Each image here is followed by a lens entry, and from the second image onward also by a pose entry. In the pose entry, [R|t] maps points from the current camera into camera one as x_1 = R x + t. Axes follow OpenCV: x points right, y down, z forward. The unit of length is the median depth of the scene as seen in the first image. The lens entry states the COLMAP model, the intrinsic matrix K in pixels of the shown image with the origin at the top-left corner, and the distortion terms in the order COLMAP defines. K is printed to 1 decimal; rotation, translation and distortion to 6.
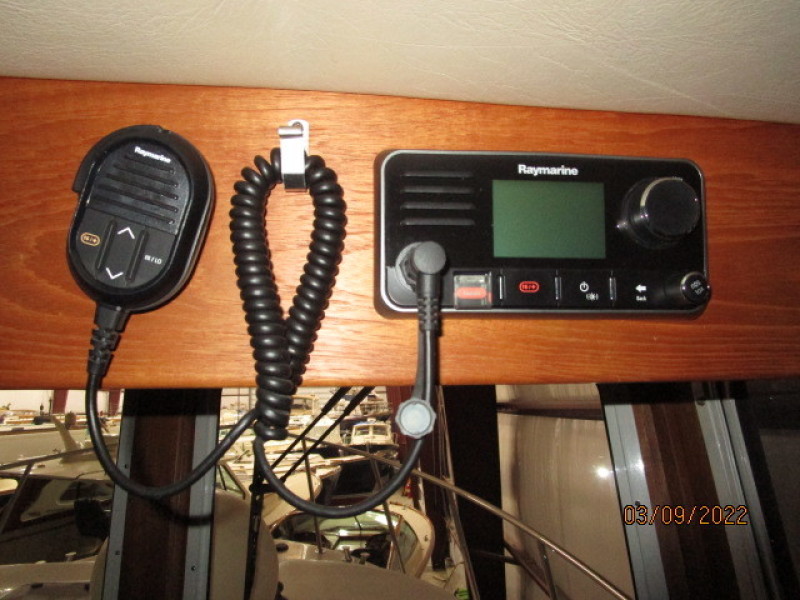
lens RADIAL K [[561.2, 0, 400.1], [0, 561.2, 301.2], [0, 0, 1]] dist [-0.040854, 0.020858]
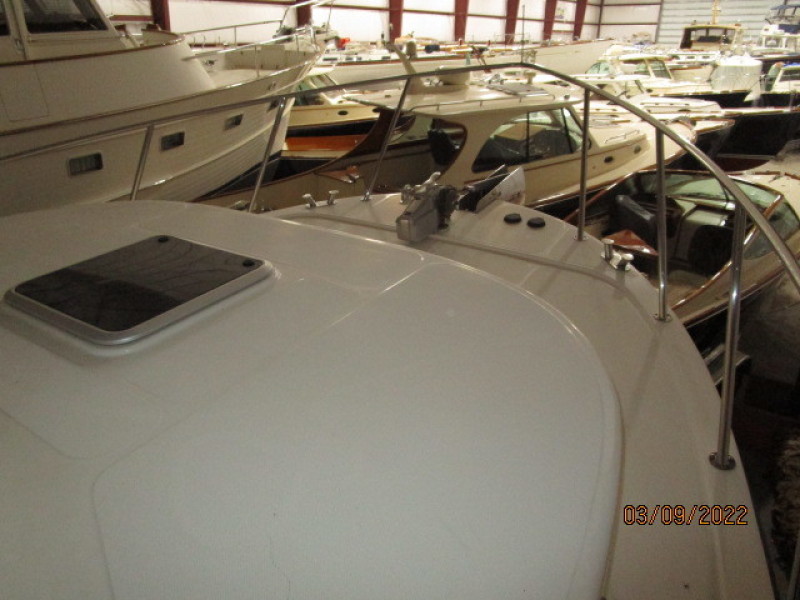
lens RADIAL K [[561.2, 0, 395.1], [0, 561.2, 301.6], [0, 0, 1]] dist [-0.040854, 0.020858]
pose [[0.783767, 0.280115, -0.554296, 0.030427], [0.101871, 0.822434, 0.559664, 0.012064], [0.612643, -0.495113, 0.616062, 0.077009]]
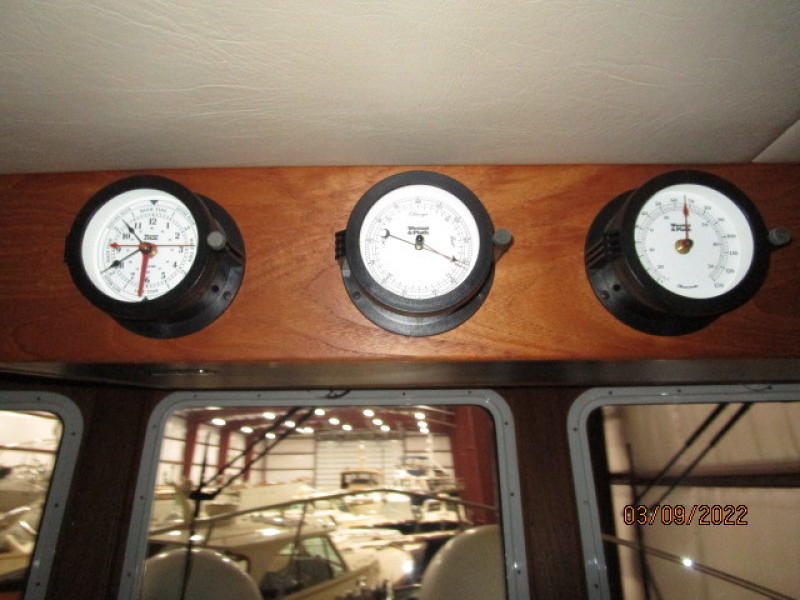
lens RADIAL K [[561.2, 0, 397.3], [0, 561.2, 300.3], [0, 0, 1]] dist [-0.040854, 0.020858]
pose [[0.993889, -0.023177, -0.107924, -0.046097], [0.008971, 0.991435, -0.130295, 0.003935], [0.110019, 0.128530, 0.985584, -0.015711]]
